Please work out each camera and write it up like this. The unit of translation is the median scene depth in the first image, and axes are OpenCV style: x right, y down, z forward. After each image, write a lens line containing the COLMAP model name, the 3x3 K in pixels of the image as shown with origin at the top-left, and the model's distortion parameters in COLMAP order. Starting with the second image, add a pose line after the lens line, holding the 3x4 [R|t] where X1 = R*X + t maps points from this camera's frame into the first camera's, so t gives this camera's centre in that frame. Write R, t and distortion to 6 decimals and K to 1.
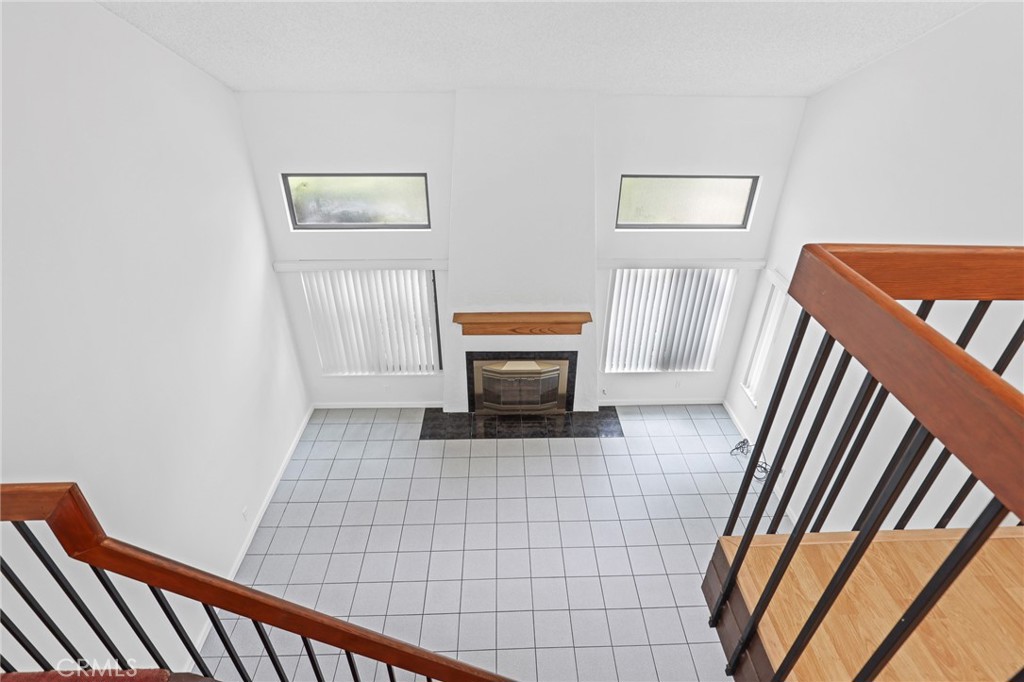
lens RADIAL K [[511.4, 0, 515.5], [0, 511.4, 336.8], [0, 0, 1]] dist [-0.025066, -0.000419]
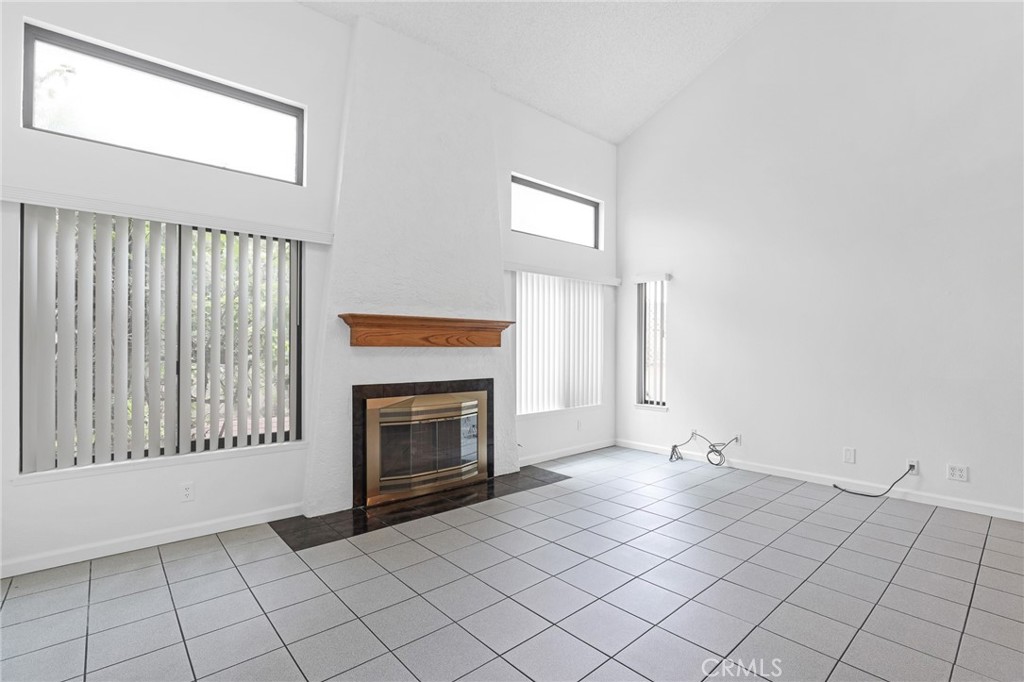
lens RADIAL K [[467.9, 0, 510.8], [0, 467.9, 344.5], [0, 0, 1]] dist [-0.038466, -0.000107]
pose [[0.775479, -0.005478, 0.631350, -0.307504], [0.327696, 0.858221, -0.395059, 0.274453], [-0.539674, 0.513251, 0.667327, 0.483174]]
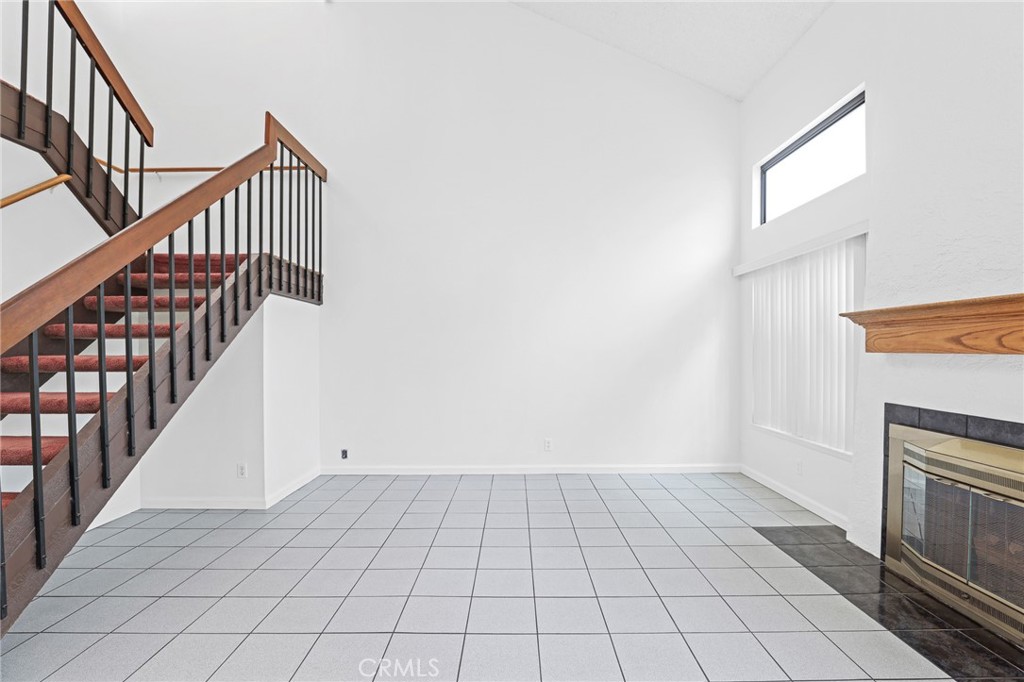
lens RADIAL K [[467.9, 0, 511.6], [0, 467.9, 350.5], [0, 0, 1]] dist [-0.038466, -0.000107]
pose [[-0.034960, -0.004767, -0.999377, 0.347509], [-0.515122, 0.857003, 0.013932, 0.162945], [0.856403, 0.515289, -0.032416, 0.679215]]
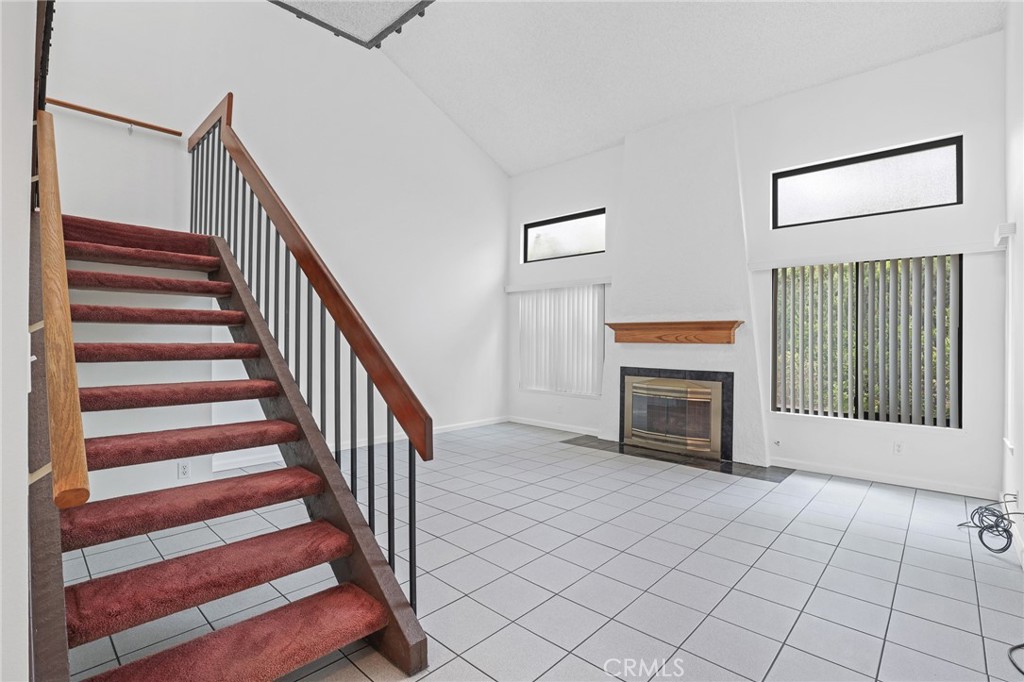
lens RADIAL K [[467.9, 0, 516.5], [0, 467.9, 341.6], [0, 0, 1]] dist [-0.038466, -0.000107]
pose [[0.710852, -0.001905, -0.703339, 0.412689], [-0.364758, 0.854011, -0.370968, 0.408864], [0.601366, 0.520251, 0.606381, 0.276074]]
